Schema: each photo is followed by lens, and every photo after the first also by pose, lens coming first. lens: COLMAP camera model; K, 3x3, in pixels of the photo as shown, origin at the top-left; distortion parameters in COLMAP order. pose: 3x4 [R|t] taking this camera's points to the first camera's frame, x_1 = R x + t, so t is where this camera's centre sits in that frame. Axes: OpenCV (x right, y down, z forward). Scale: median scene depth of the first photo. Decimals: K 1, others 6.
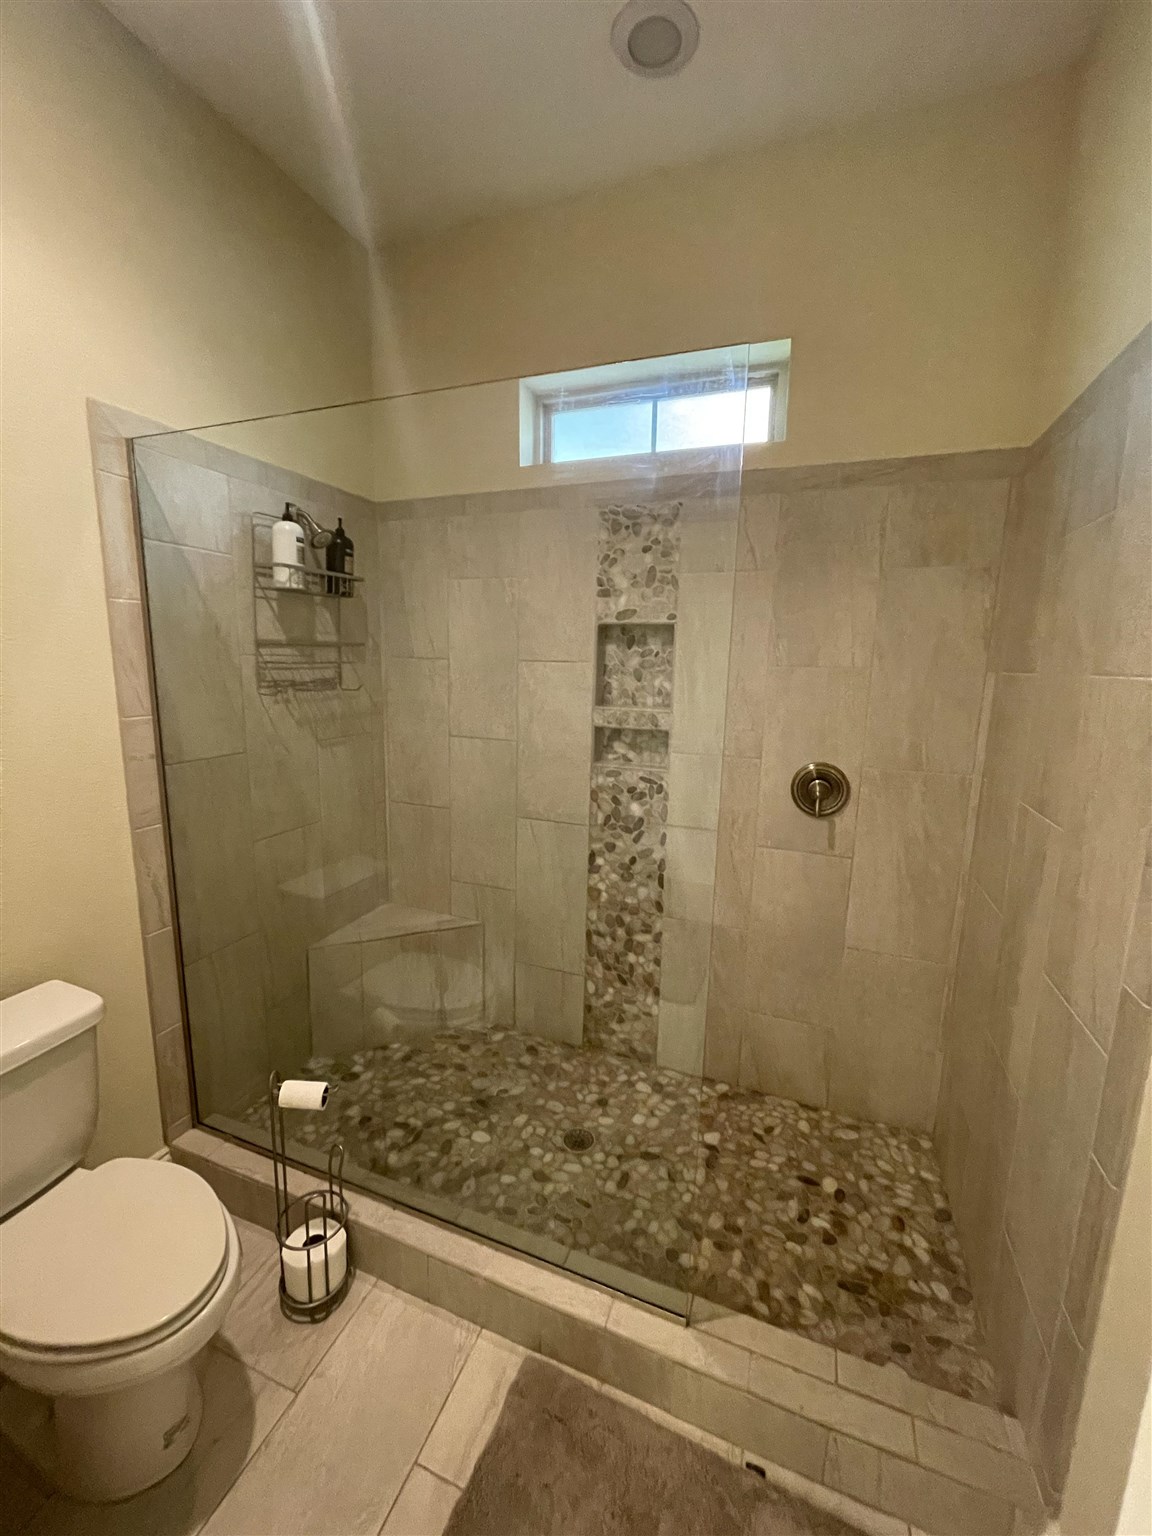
lens RADIAL K [[614.3, 0, 581.9], [0, 614.3, 763.0], [0, 0, 1]] dist [-0.000905, 0.000166]
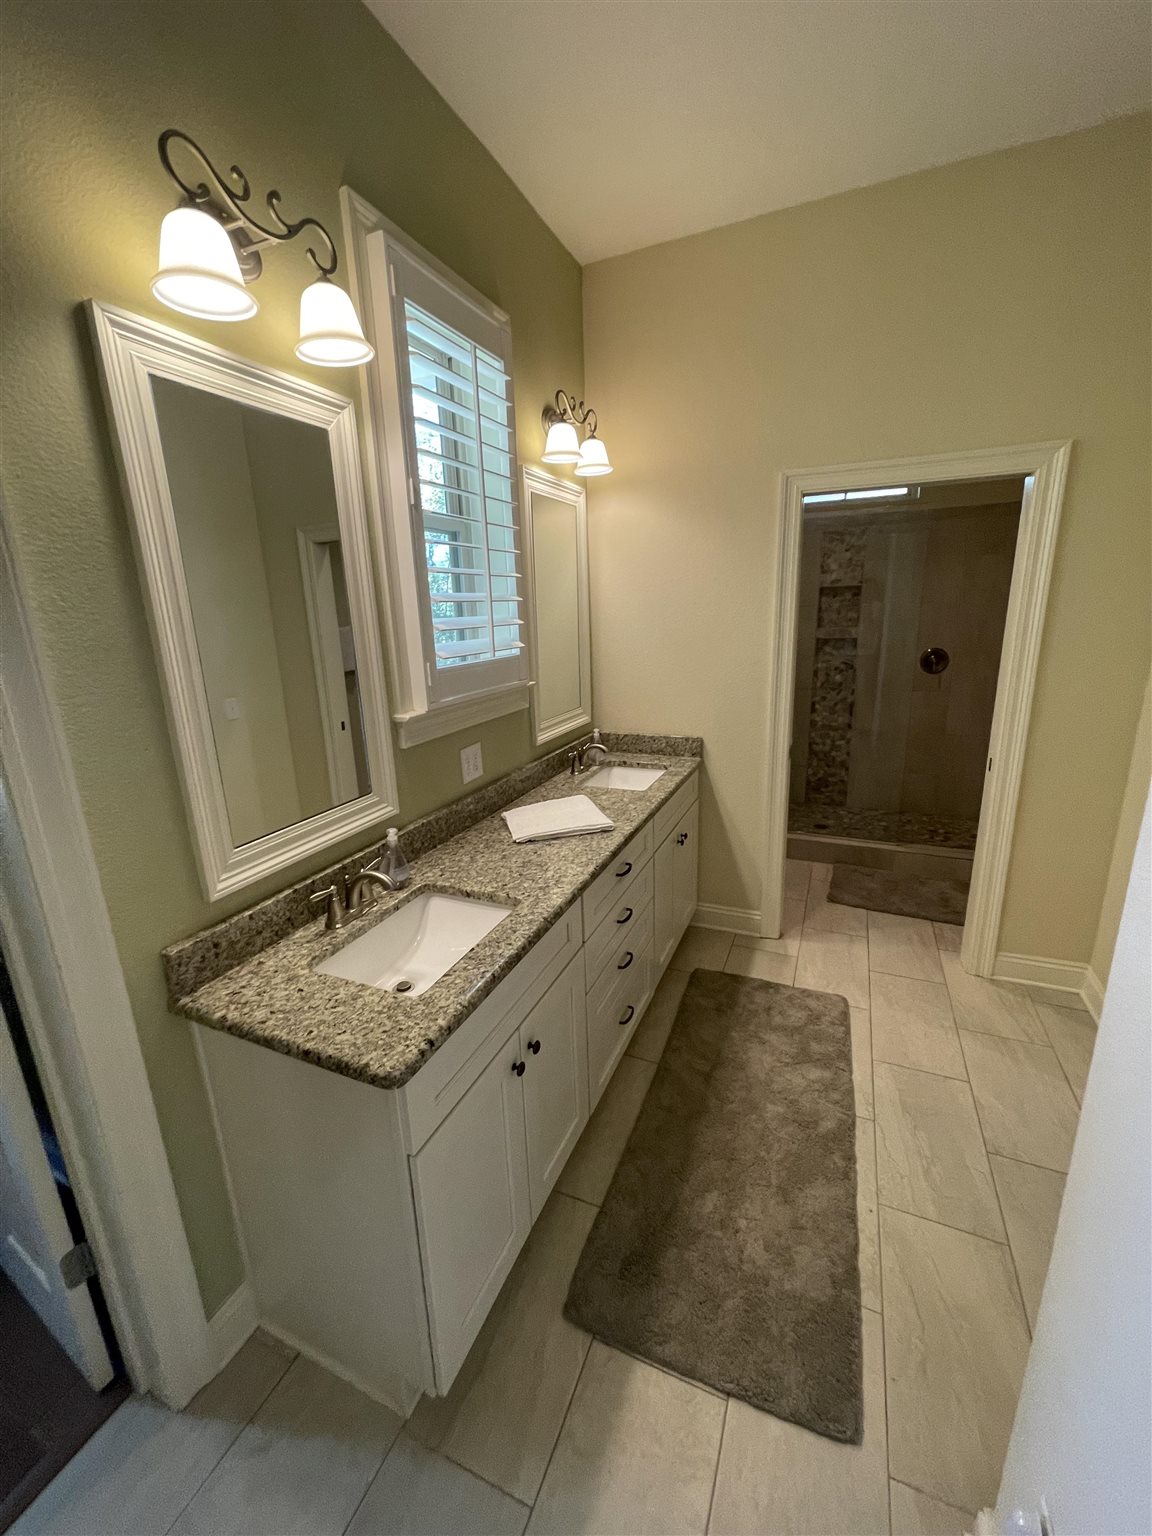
lens RADIAL K [[614.3, 0, 568.0], [0, 614.3, 766.8], [0, 0, 1]] dist [-0.000905, 0.000166]
pose [[0.995774, -0.044145, -0.080527, -0.646769], [0.051168, 0.994863, 0.087351, 0.142331], [0.076257, -0.091103, 0.992918, -1.111447]]
